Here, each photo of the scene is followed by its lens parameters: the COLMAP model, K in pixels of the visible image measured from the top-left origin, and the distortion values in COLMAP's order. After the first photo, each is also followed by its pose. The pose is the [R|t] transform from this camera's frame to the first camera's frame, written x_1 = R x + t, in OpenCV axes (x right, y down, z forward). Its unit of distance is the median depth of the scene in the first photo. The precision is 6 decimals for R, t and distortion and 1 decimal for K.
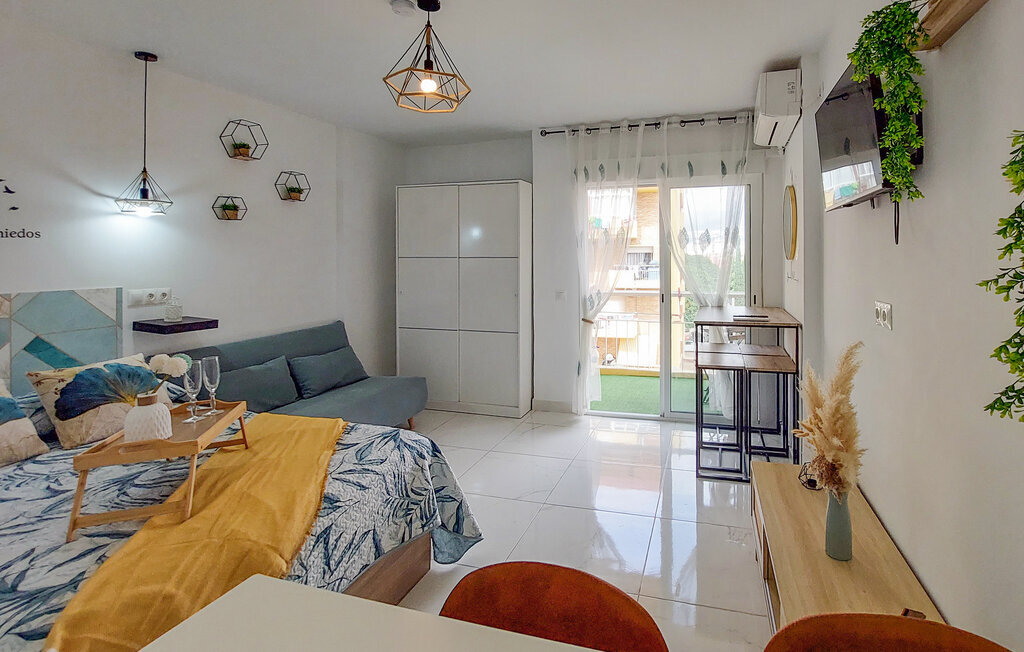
lens RADIAL K [[502.9, 0, 576.3], [0, 502.9, 254.9], [0, 0, 1]] dist [-0.019745, 0.000190]
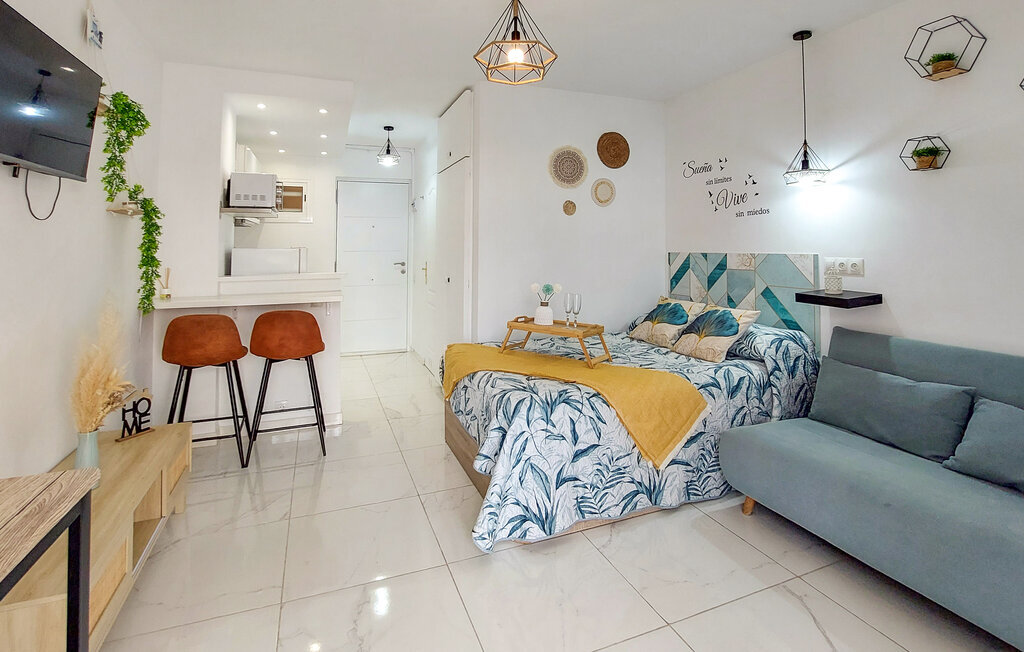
lens RADIAL K [[502.9, 0, 518.9], [0, 502.9, 223.4], [0, 0, 1]] dist [-0.019745, 0.000190]
pose [[-0.794477, -0.012145, -0.607172, 0.232212], [0.013835, 0.999179, -0.038088, 0.029618], [0.607136, -0.038660, -0.793657, 1.404808]]
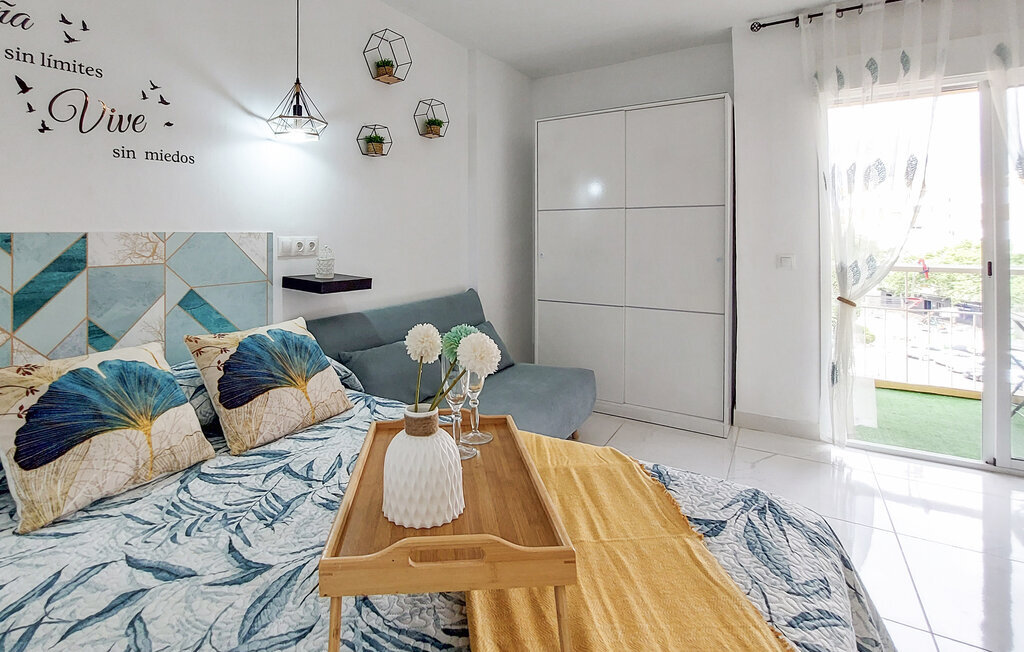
lens RADIAL K [[502.9, 0, 431.3], [0, 502.9, 237.5], [0, 0, 1]] dist [-0.019745, 0.000190]
pose [[0.941322, 0.002623, -0.337500, -0.391343], [-0.000451, 0.999979, 0.006515, 0.065373], [0.337510, -0.005980, 0.941303, 0.315098]]
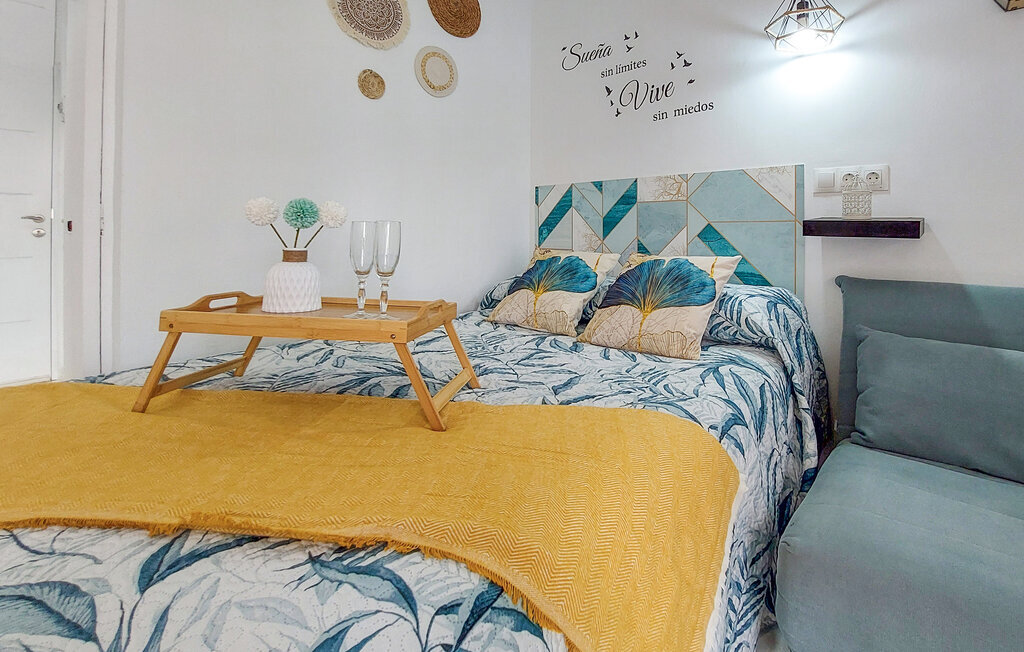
lens RADIAL K [[455.1, 0, 579.9], [0, 455.1, 229.7], [0, 0, 1]] dist [-0.020838, 0.001622]
pose [[-0.380121, 0.009397, -0.924889, -0.229389], [0.004633, 0.999955, 0.008255, 0.141229], [0.924925, -0.001147, -0.380148, 0.915103]]
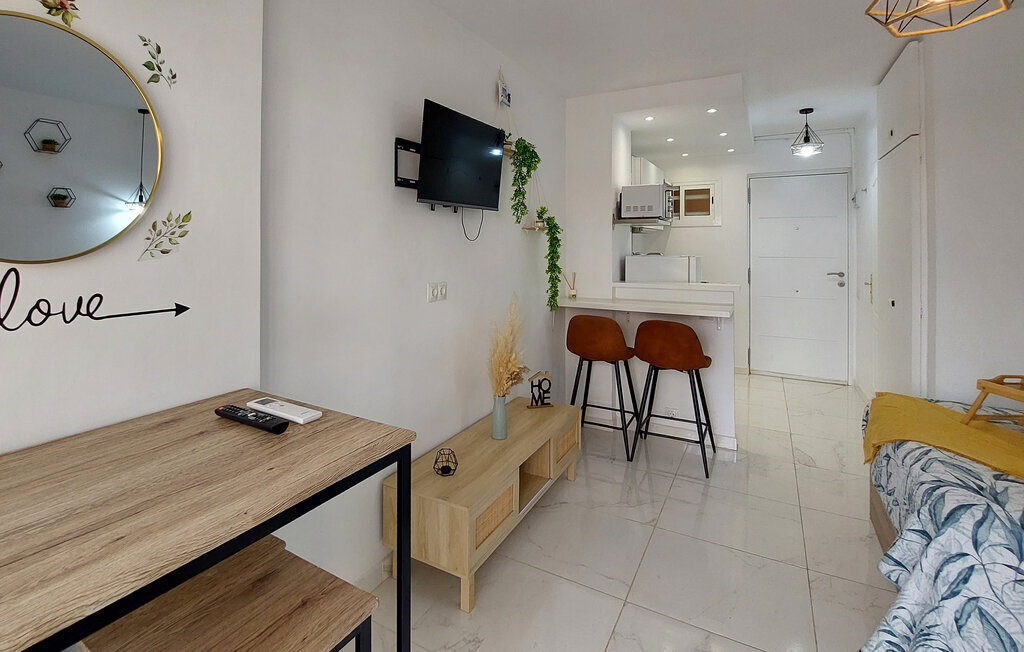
lens RADIAL K [[502.9, 0, 441.2], [0, 502.9, 234.2], [0, 0, 1]] dist [-0.019745, 0.000190]
pose [[-0.954177, 0.015745, 0.298828, 0.112331], [0.009601, 0.999711, -0.022020, -0.000096], [-0.299089, -0.018142, -0.954053, 1.426053]]
